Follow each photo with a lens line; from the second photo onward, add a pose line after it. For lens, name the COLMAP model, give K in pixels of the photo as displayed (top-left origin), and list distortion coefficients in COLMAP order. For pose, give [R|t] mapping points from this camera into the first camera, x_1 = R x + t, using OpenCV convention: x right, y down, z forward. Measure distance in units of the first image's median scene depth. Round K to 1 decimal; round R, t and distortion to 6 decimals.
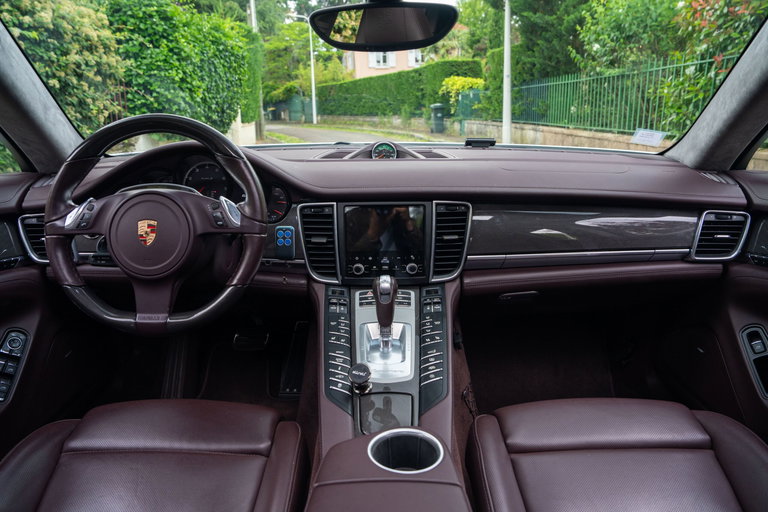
lens RADIAL K [[535.5, 0, 384.0], [0, 535.5, 256.0], [0, 0, 1]] dist [-0.120609, 0.100064]
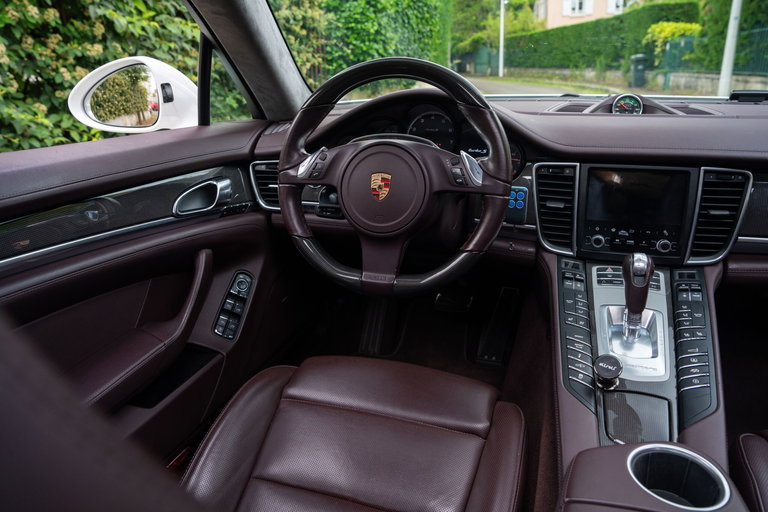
lens RADIAL K [[530.1, 0, 384.0], [0, 530.1, 256.0], [0, 0, 1]] dist [-0.119027, 0.094597]
pose [[0.945909, 0.092916, -0.310842, -0.112464], [-0.065780, 0.993138, 0.096695, -0.010681], [0.317693, -0.071017, 0.945530, 0.084247]]
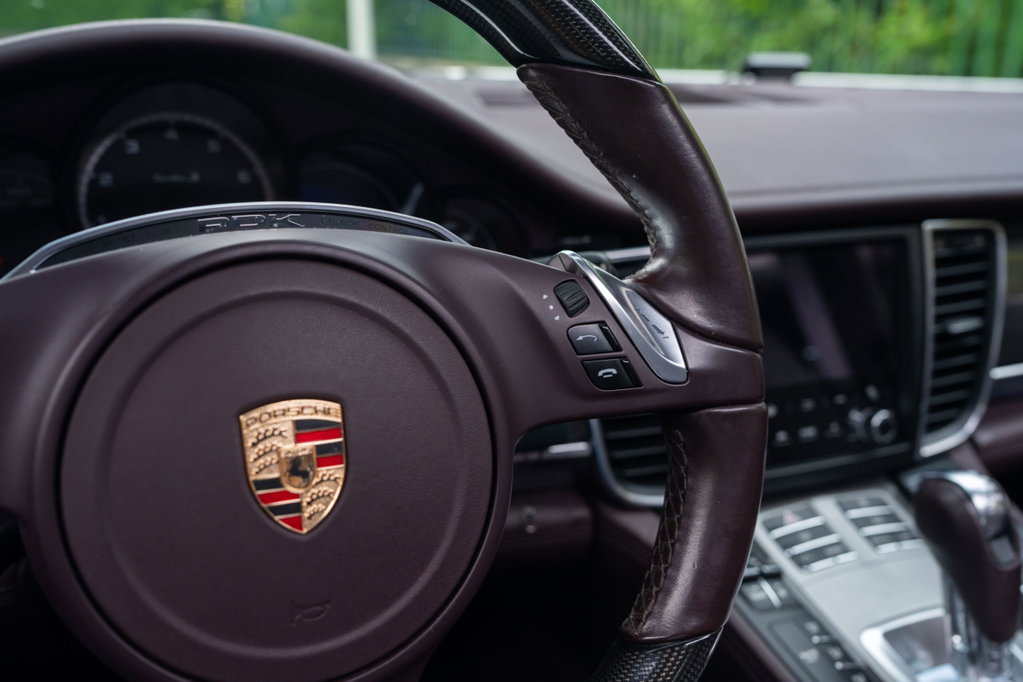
lens RADIAL K [[1009.8, 0, 511.5], [0, 1009.8, 341.0], [0, 0, 1]] dist [0.004557, 0.009022]
pose [[0.916779, -0.094231, 0.388119, -0.407872], [0.085594, 0.995546, 0.039526, -0.076250], [-0.390115, -0.003016, 0.920761, 0.502359]]
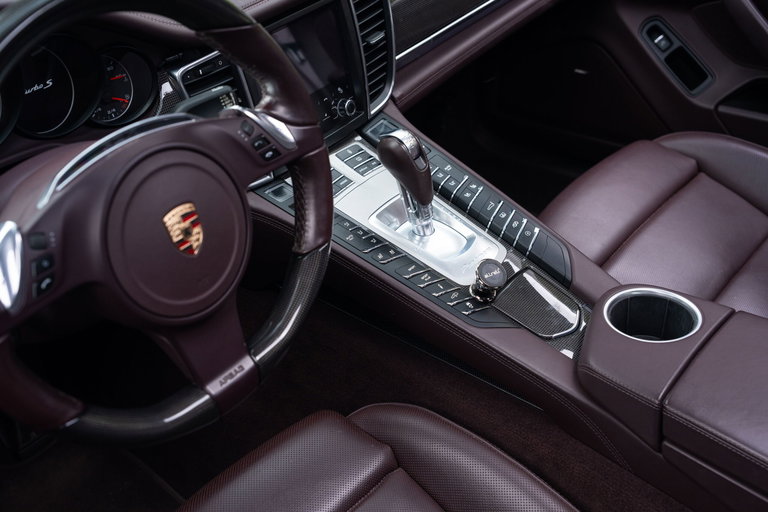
lens RADIAL K [[1030.4, 0, 384.0], [0, 1030.4, 256.0], [0, 0, 1]] dist [0.085183, 0.010259]
pose [[0.613400, -0.458514, 0.643044, -0.762982], [0.249497, 0.885019, 0.393056, -0.280585], [-0.749328, -0.080663, 0.657268, 0.179647]]
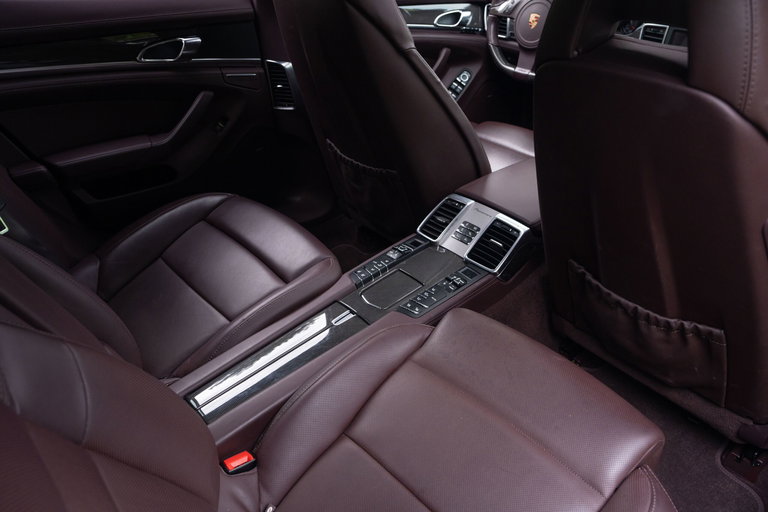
lens RADIAL K [[611.3, 0, 384.0], [0, 611.3, 256.0], [0, 0, 1]] dist [-0.033261, 0.000108]
pose [[0.646282, 0.395901, -0.652367, 0.697277], [-0.219871, 0.915245, 0.337614, 0.079914], [0.730737, -0.074757, 0.678553, -0.657215]]
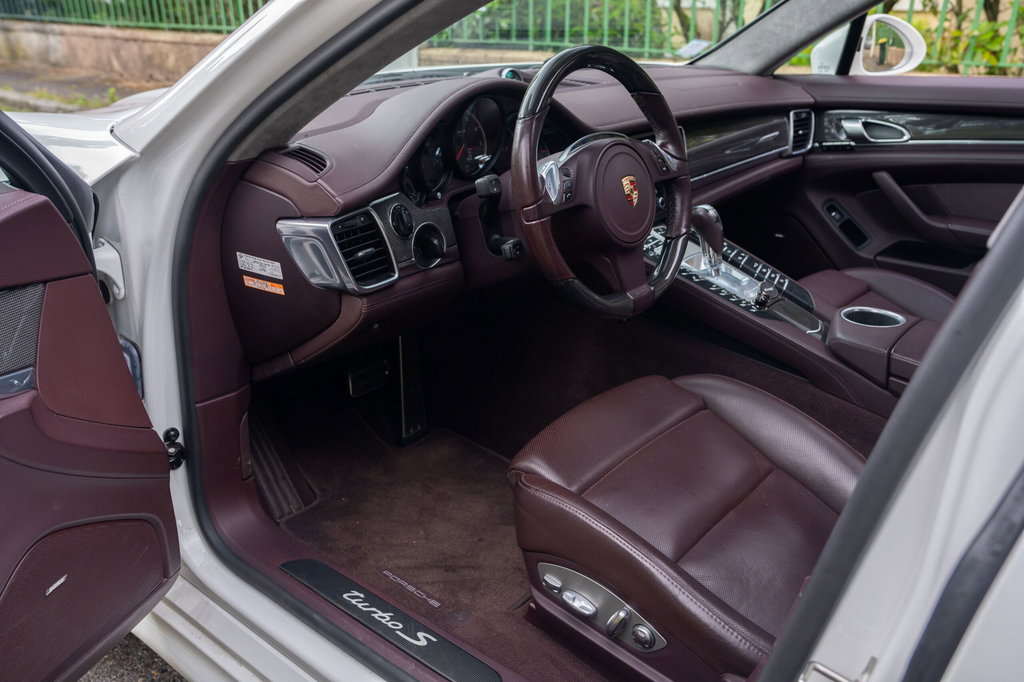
lens RADIAL K [[851.2, 0, 525.5], [0, 851.2, 337.0], [0, 0, 1]] dist [-0.004150, 0.000378]
pose [[0.633291, -0.278881, 0.721920, -1.260943], [0.192619, 0.960261, 0.201982, -0.100084], [-0.749560, 0.011142, 0.661842, 0.183247]]
